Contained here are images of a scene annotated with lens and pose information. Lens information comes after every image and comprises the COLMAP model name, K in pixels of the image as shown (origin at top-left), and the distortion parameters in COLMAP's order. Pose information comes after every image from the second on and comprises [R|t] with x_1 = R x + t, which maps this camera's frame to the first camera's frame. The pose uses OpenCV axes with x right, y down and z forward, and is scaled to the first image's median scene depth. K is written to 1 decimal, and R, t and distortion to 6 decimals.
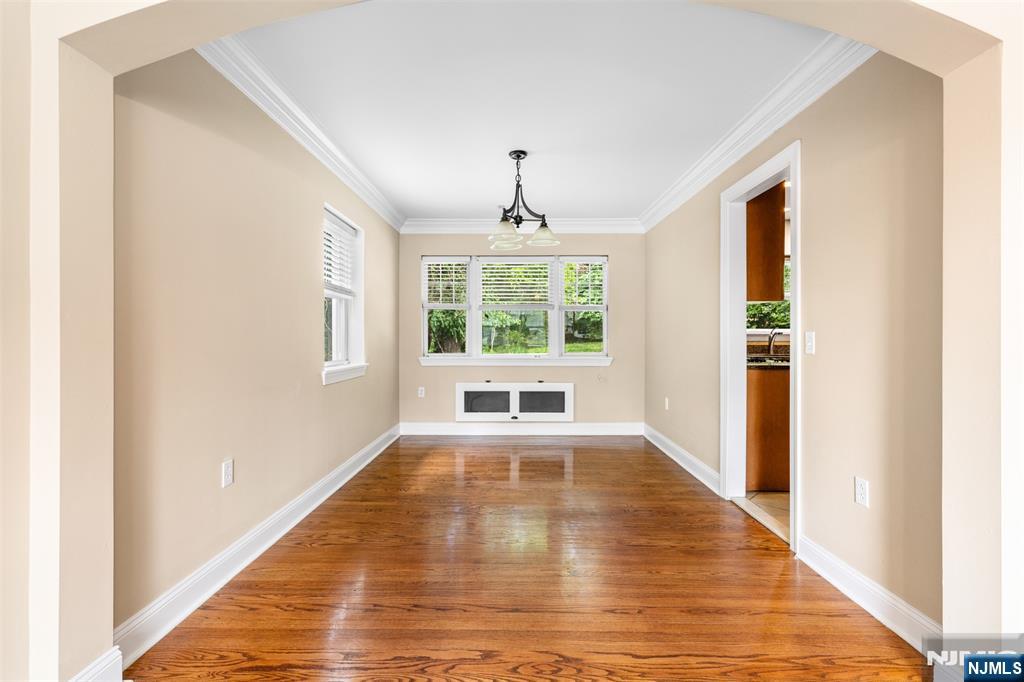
lens RADIAL K [[461.7, 0, 513.6], [0, 461.7, 338.3], [0, 0, 1]] dist [0.007536, 0.000105]
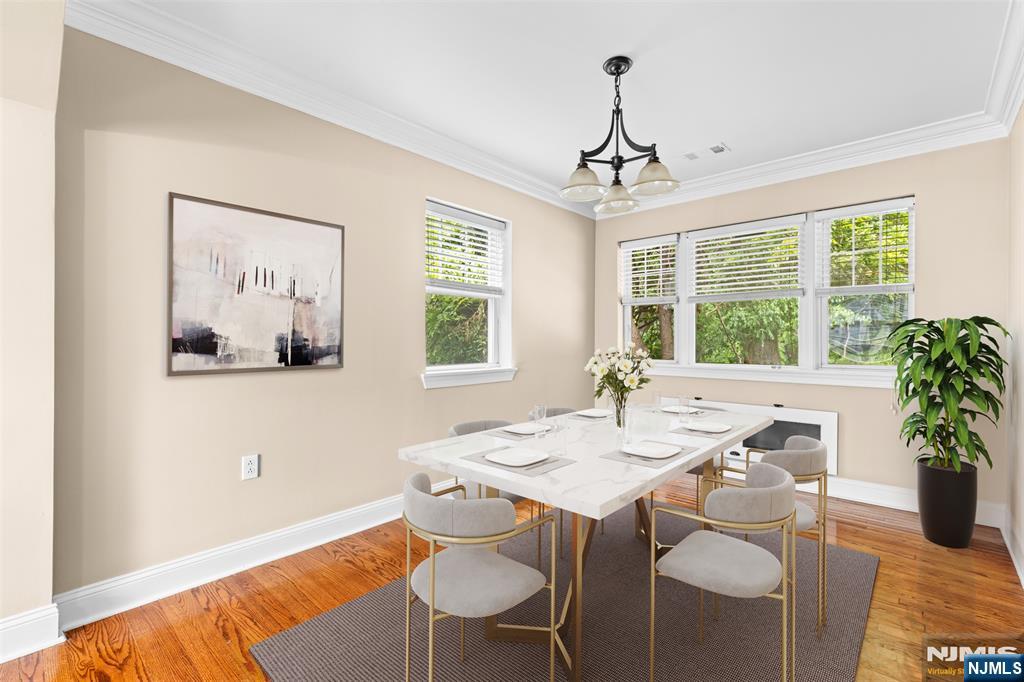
lens RADIAL K [[461.7, 0, 512.1], [0, 461.7, 340.6], [0, 0, 1]] dist [0.007536, 0.000105]
pose [[0.749304, 0.000345, -0.662226, 0.341307], [-0.001834, 0.999997, -0.001555, 0.003657], [0.662223, 0.002379, 0.749303, 0.395779]]
